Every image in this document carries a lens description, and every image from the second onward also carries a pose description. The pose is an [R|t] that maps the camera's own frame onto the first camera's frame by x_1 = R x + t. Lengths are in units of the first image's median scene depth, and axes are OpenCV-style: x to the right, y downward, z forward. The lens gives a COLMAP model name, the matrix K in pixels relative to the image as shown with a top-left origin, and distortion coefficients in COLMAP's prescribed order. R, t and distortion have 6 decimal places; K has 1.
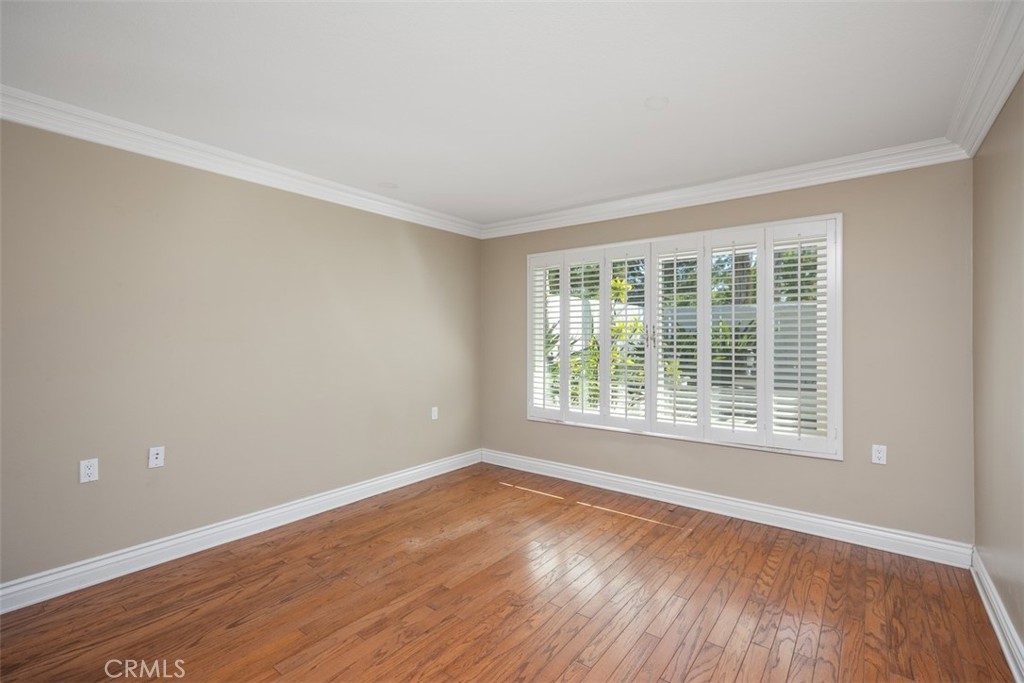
lens RADIAL K [[466.7, 0, 512.5], [0, 466.7, 340.4], [0, 0, 1]] dist [-0.002726, -0.000488]
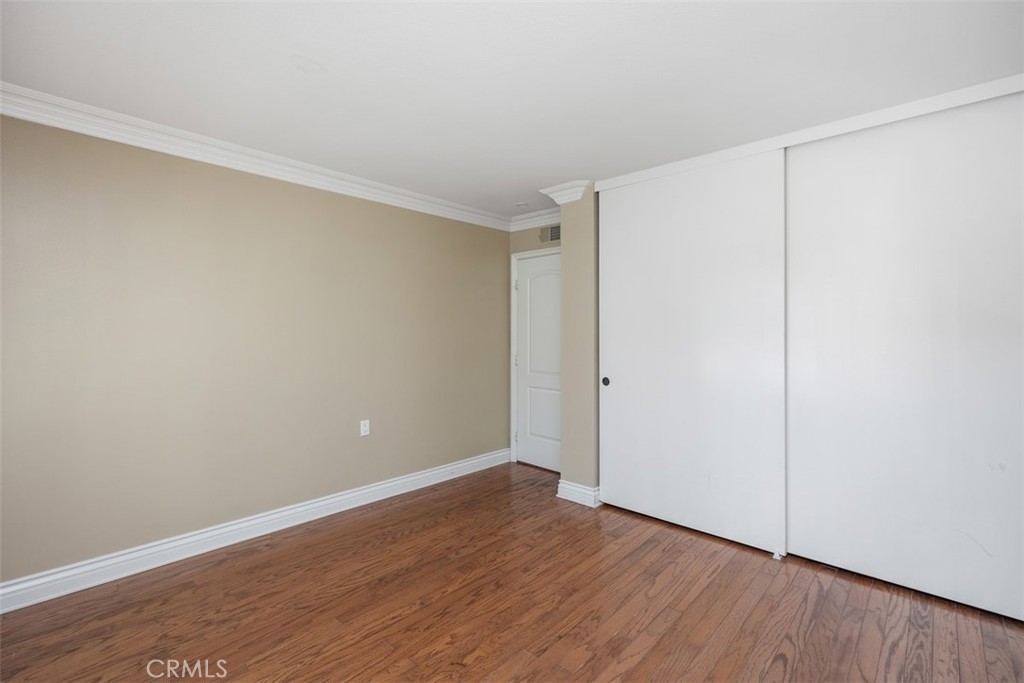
lens RADIAL K [[466.7, 0, 511.3], [0, 466.7, 338.6], [0, 0, 1]] dist [-0.002726, -0.000488]
pose [[-0.996492, -0.005085, 0.083535, -0.160062], [-0.004649, 0.999975, 0.005413, 0.002091], [-0.083560, 0.005006, -0.996490, 1.971153]]
